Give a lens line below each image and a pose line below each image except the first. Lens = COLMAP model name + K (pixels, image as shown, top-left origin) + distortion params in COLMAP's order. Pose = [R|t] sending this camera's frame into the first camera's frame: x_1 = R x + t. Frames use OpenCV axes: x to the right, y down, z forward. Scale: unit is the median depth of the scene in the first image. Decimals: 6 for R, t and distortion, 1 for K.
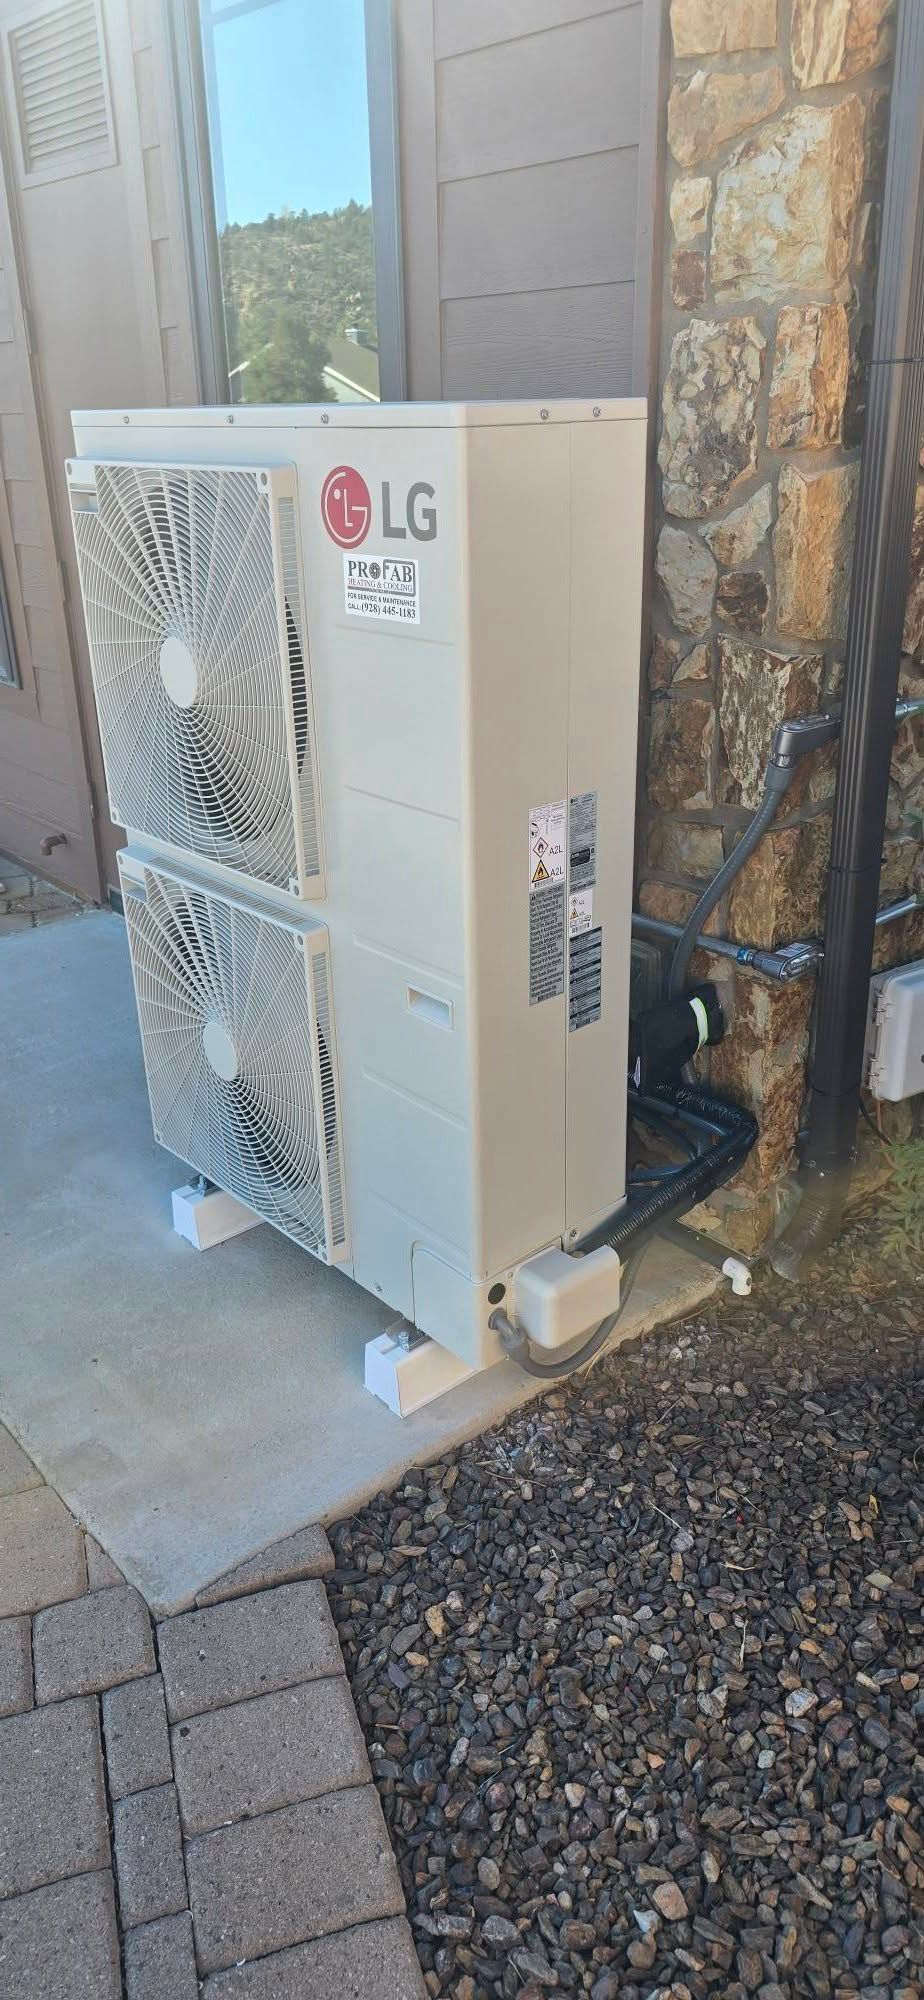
lens RADIAL K [[1405.5, 0, 460.3], [0, 1405.5, 986.4], [0, 0, 1]] dist [0.004761, -0.009423]
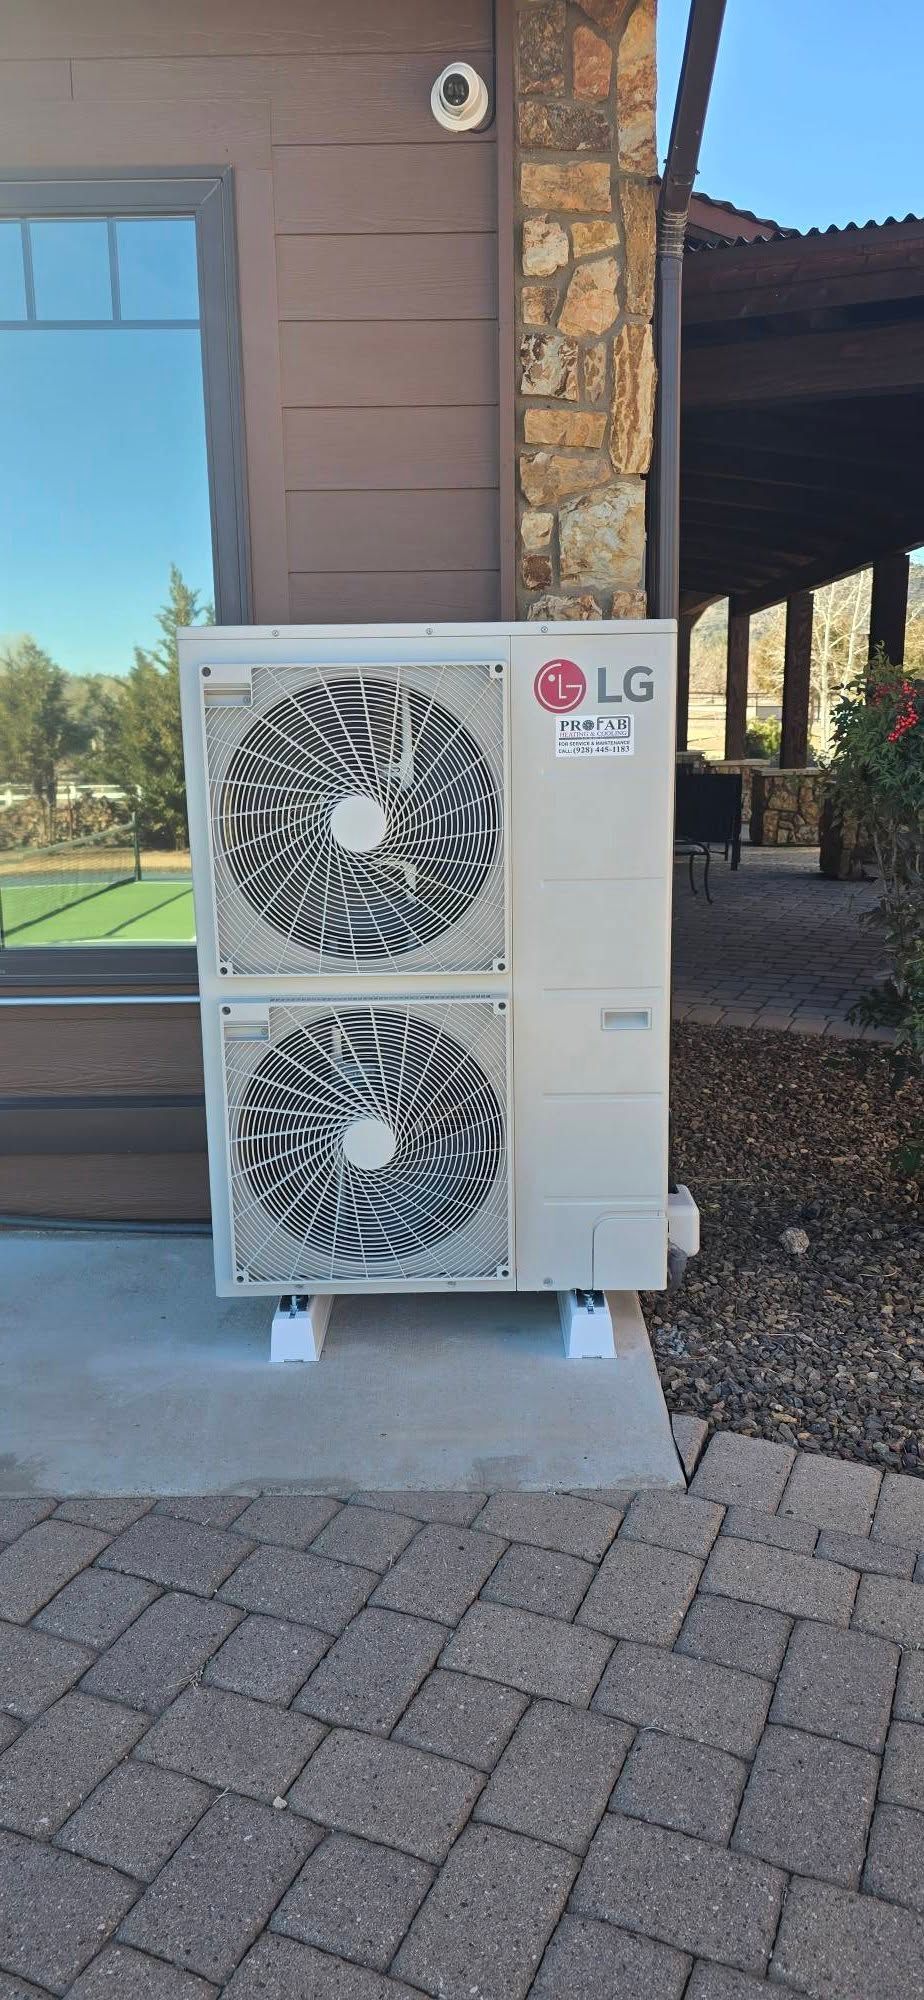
lens RADIAL K [[1405.5, 0, 465.3], [0, 1405.5, 1012.6], [0, 0, 1]] dist [0.004761, -0.009423]
pose [[0.646353, -0.139533, 0.750172, -1.246222], [0.298840, 0.950892, -0.080615, 0.076575], [-0.702084, 0.276288, 0.656310, 0.173033]]
